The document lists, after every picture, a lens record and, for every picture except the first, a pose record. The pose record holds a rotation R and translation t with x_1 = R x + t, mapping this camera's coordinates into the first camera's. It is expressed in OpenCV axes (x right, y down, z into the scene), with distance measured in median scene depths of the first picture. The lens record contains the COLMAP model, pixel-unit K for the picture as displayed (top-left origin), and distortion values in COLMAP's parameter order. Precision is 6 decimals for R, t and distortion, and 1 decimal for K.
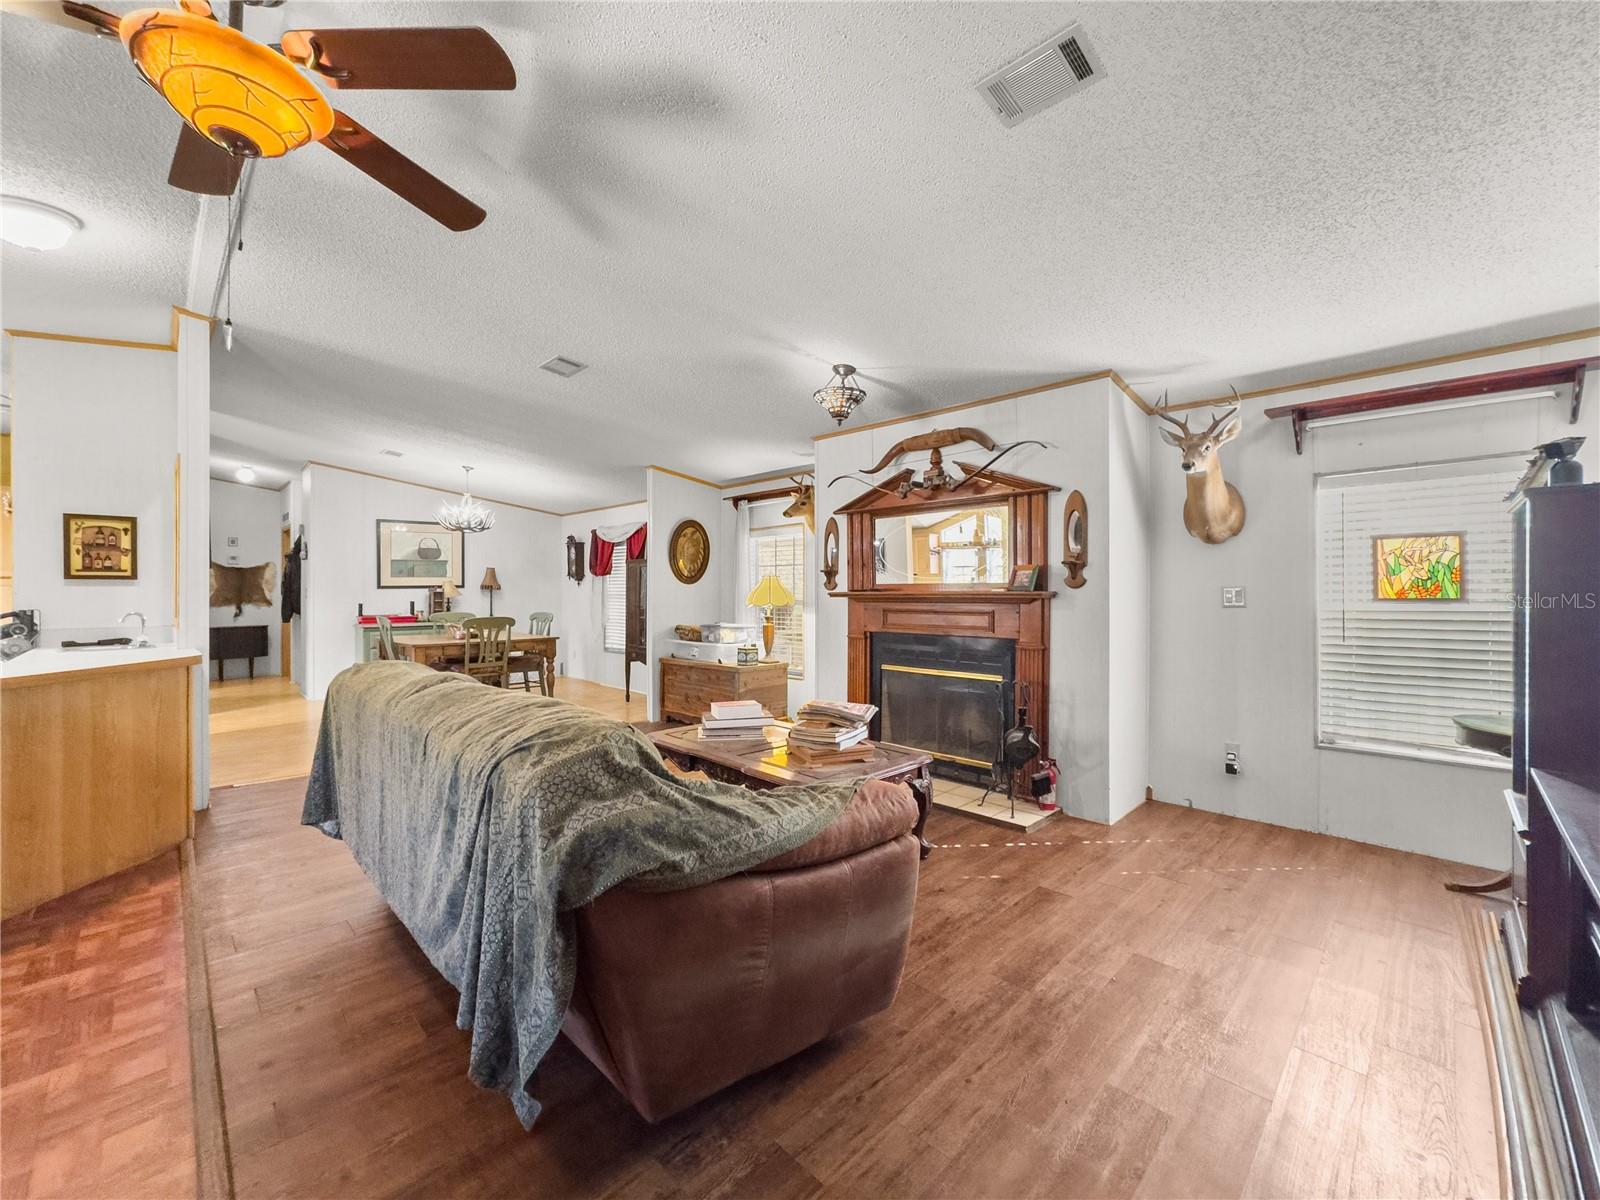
lens RADIAL K [[651.7, 0, 801.6], [0, 651.7, 593.8], [0, 0, 1]] dist [-0.023287, 0.005876]
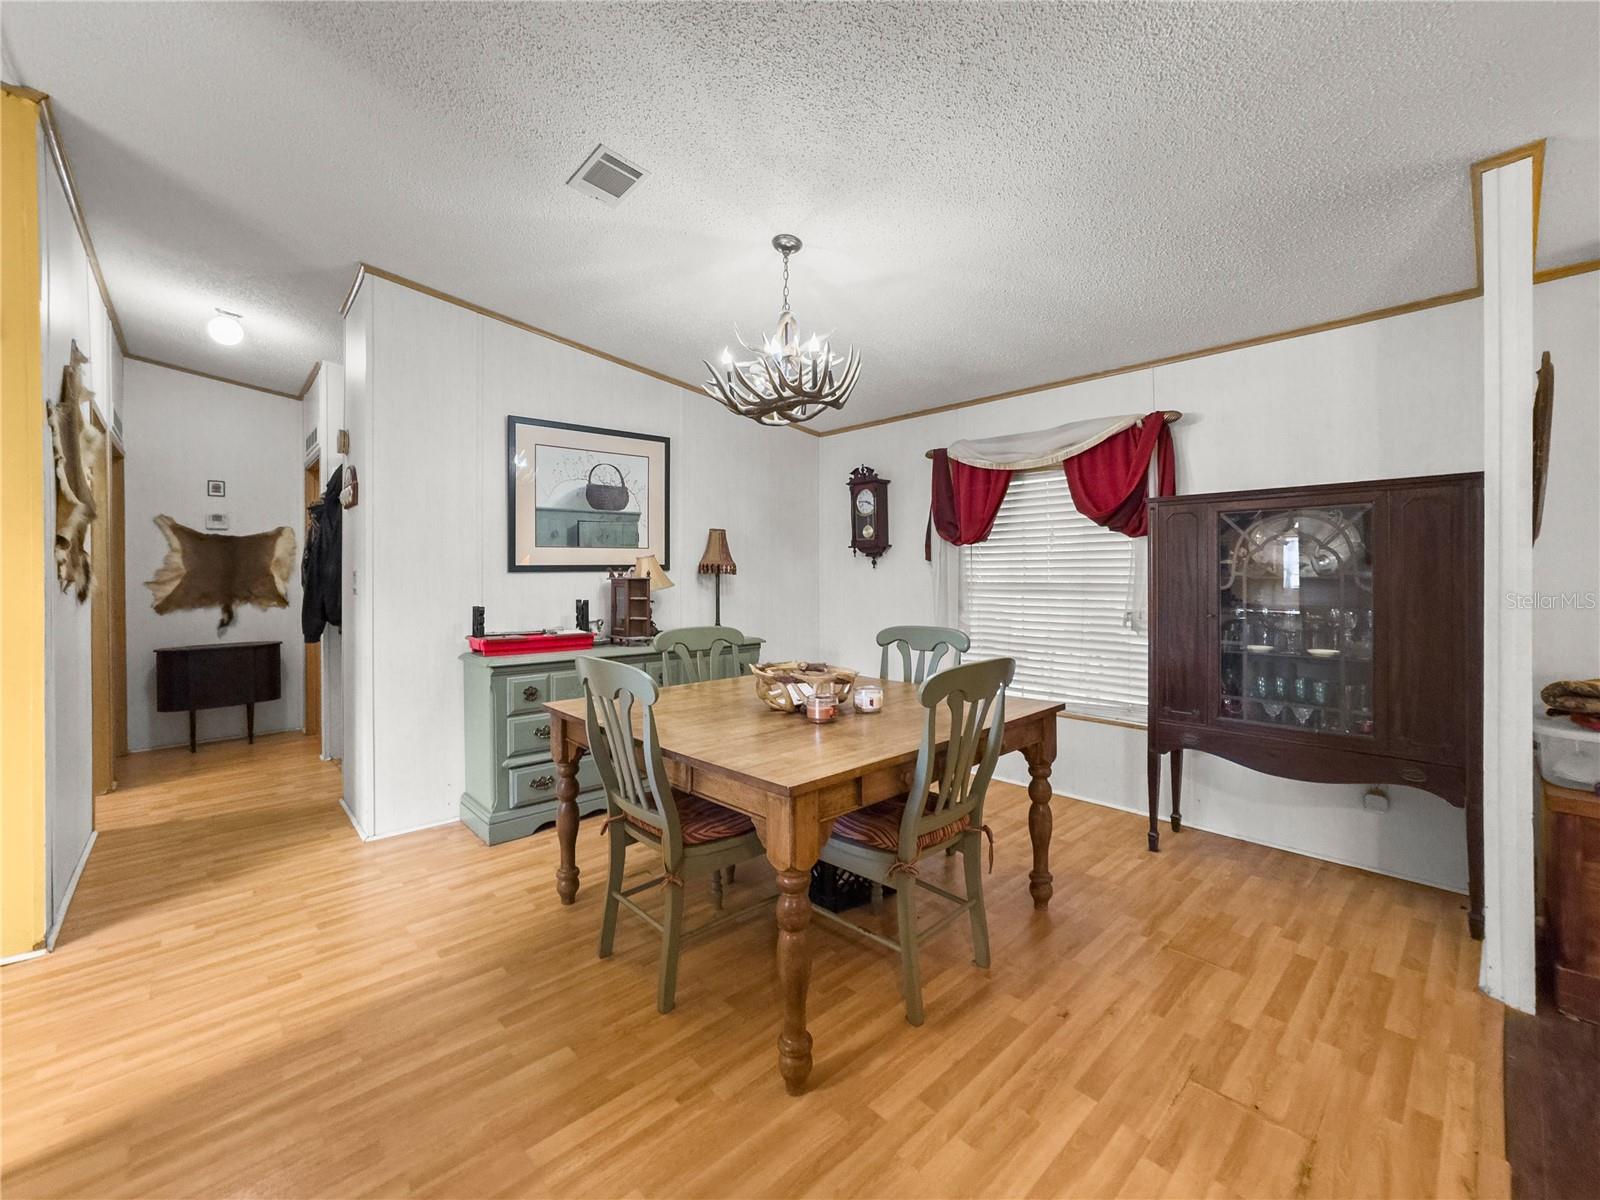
lens RADIAL K [[651.7, 0, 802.1], [0, 651.7, 580.5], [0, 0, 1]] dist [-0.023287, 0.005876]
pose [[0.999447, -0.004378, -0.032954, -0.817122], [0.004346, 0.999990, -0.001038, -0.001264], [0.032958, 0.000894, 0.999456, 1.036610]]
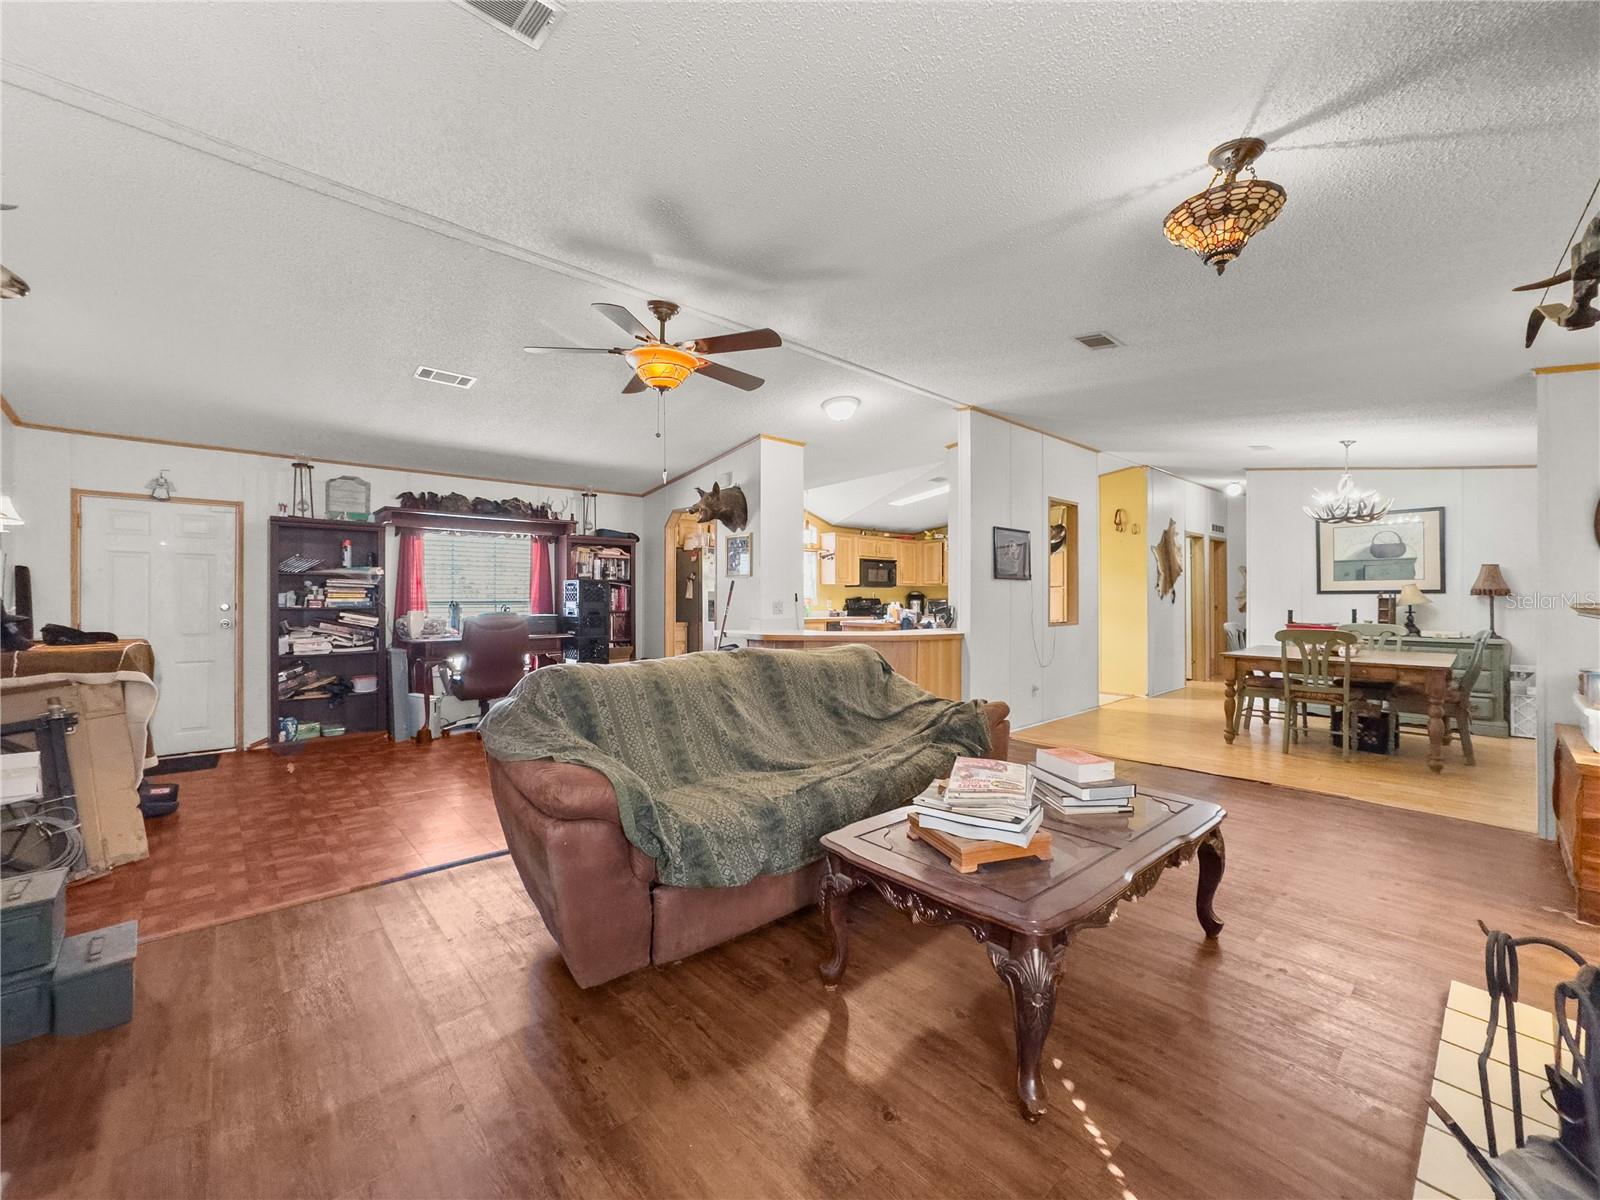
lens RADIAL K [[651.7, 0, 794.8], [0, 651.7, 596.3], [0, 0, 1]] dist [-0.023287, 0.005876]
pose [[-0.051571, 0.005281, -0.998655, 0.501150], [-0.010936, 0.999923, 0.005852, -0.003784], [0.998609, 0.011223, -0.051509, 0.600423]]
